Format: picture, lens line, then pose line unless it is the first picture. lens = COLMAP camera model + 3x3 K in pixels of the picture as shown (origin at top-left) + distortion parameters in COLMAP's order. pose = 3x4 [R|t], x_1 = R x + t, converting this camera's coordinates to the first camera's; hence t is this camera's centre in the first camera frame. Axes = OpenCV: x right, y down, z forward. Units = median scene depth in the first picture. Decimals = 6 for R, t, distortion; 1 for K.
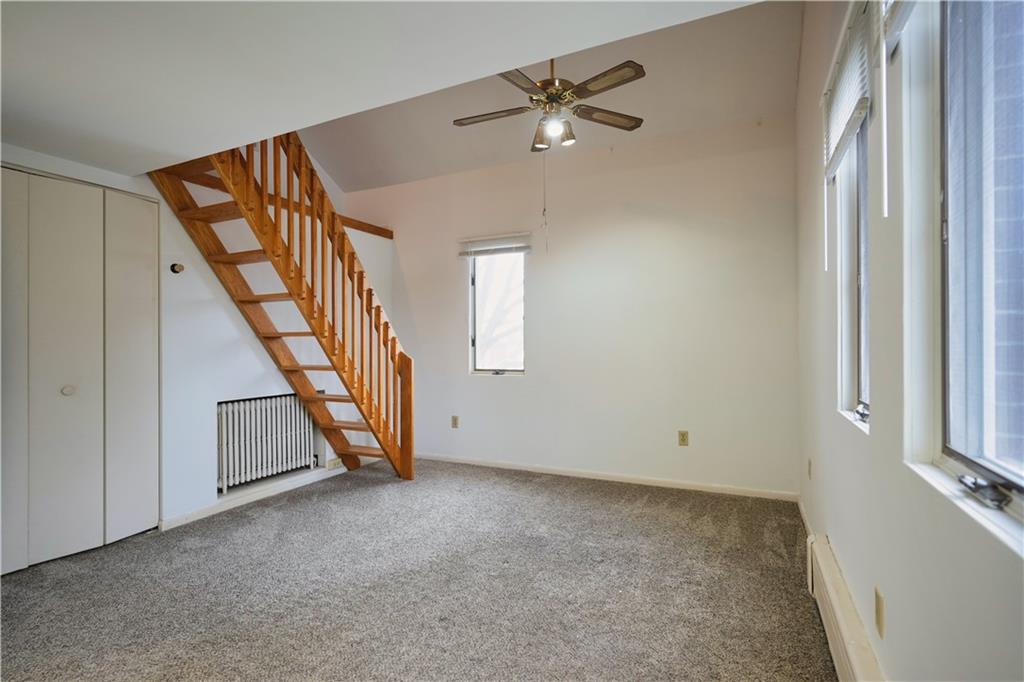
lens RADIAL K [[498.3, 0, 516.7], [0, 498.3, 342.1], [0, 0, 1]] dist [-0.010358, 0.005001]
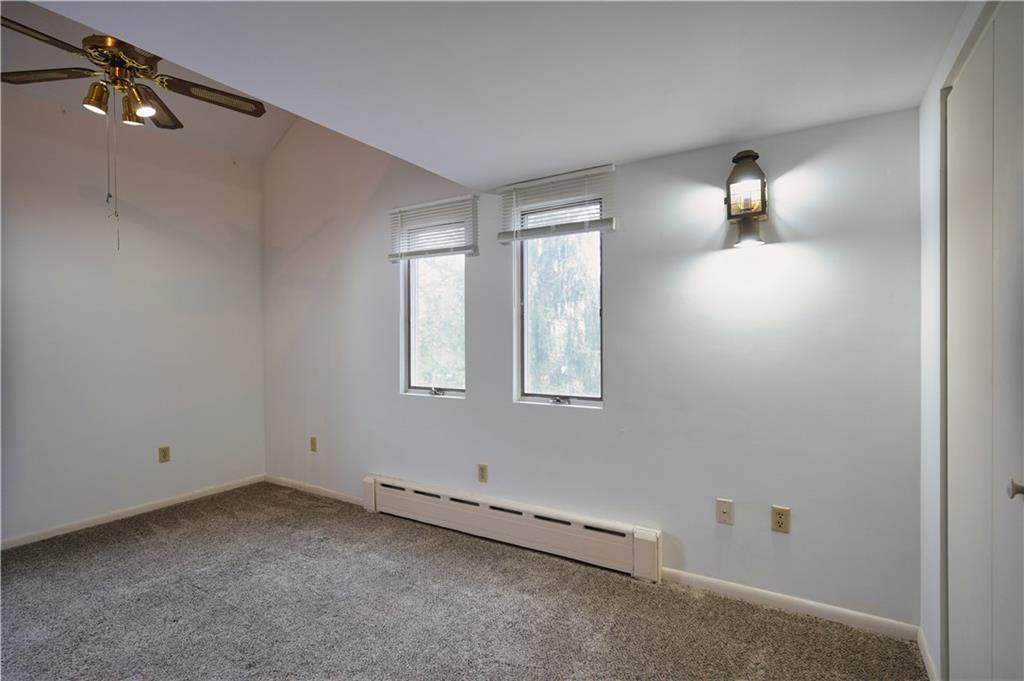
lens RADIAL K [[498.3, 0, 517.4], [0, 498.3, 339.1], [0, 0, 1]] dist [-0.010358, 0.005001]
pose [[0.094104, -0.001291, 0.995562, -0.691073], [0.009938, 0.999951, 0.000357, -0.029530], [-0.995513, 0.009860, 0.094112, 0.281019]]
